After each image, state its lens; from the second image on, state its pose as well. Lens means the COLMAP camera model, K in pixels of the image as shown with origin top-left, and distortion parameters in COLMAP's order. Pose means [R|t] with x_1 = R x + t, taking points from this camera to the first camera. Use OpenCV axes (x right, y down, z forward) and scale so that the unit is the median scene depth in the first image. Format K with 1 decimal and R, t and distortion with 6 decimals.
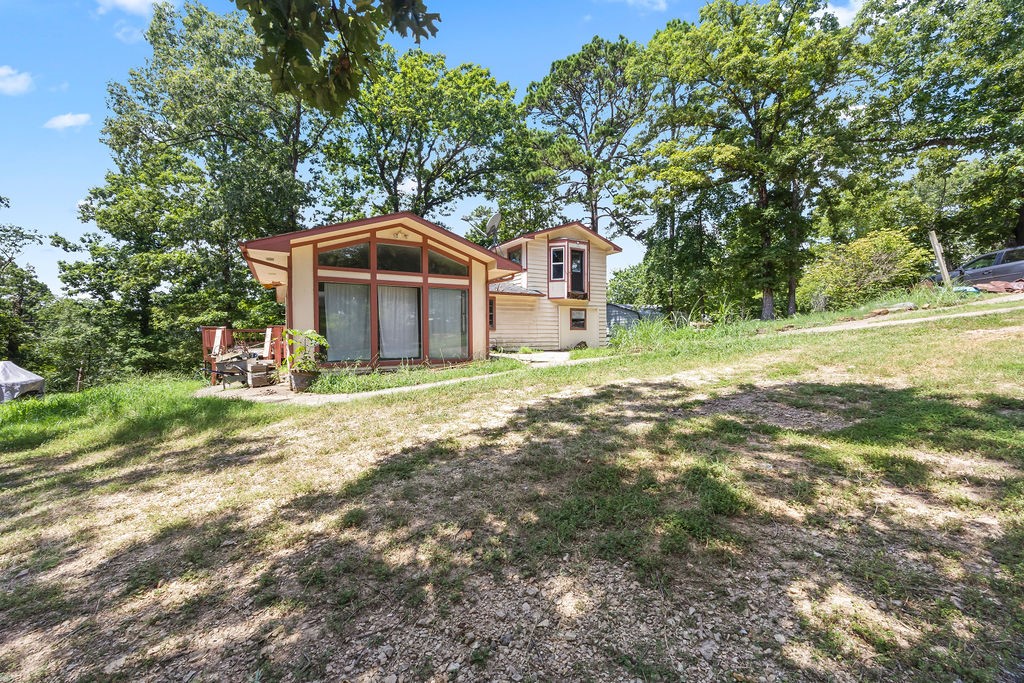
lens RADIAL K [[390.4, 0, 508.7], [0, 390.4, 337.5], [0, 0, 1]] dist [-0.002185, -0.000274]
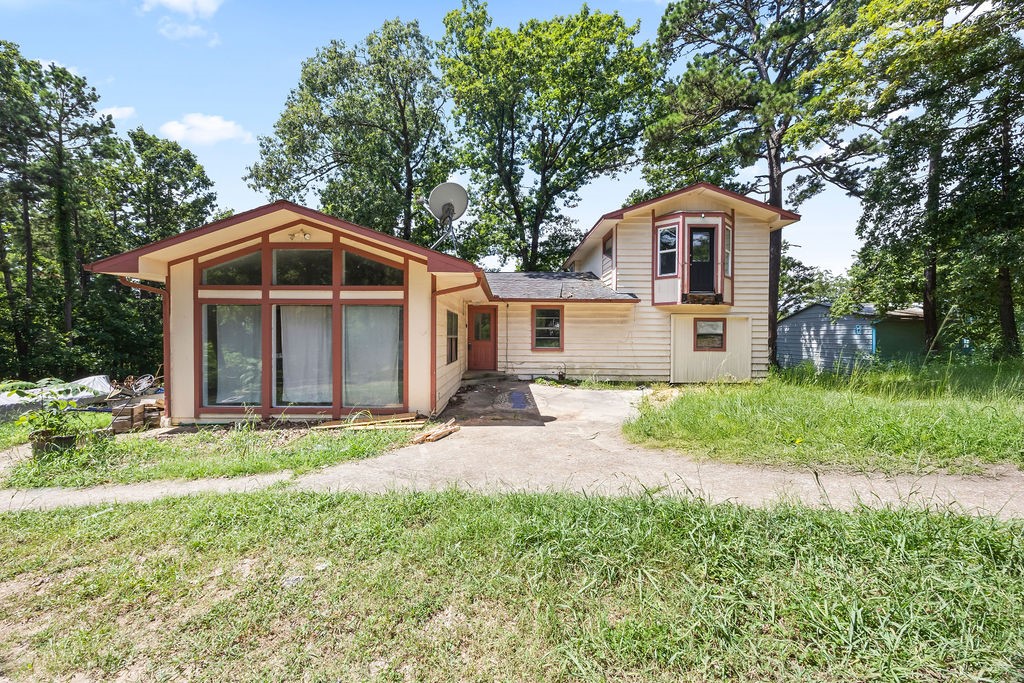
lens RADIAL K [[390.4, 0, 508.7], [0, 390.4, 337.5], [0, 0, 1]] dist [-0.002185, -0.000274]
pose [[0.869636, 0.012793, -0.493528, 0.361102], [-0.013280, 0.999909, 0.002518, -0.068009], [0.493516, 0.004365, 0.869726, 0.481942]]
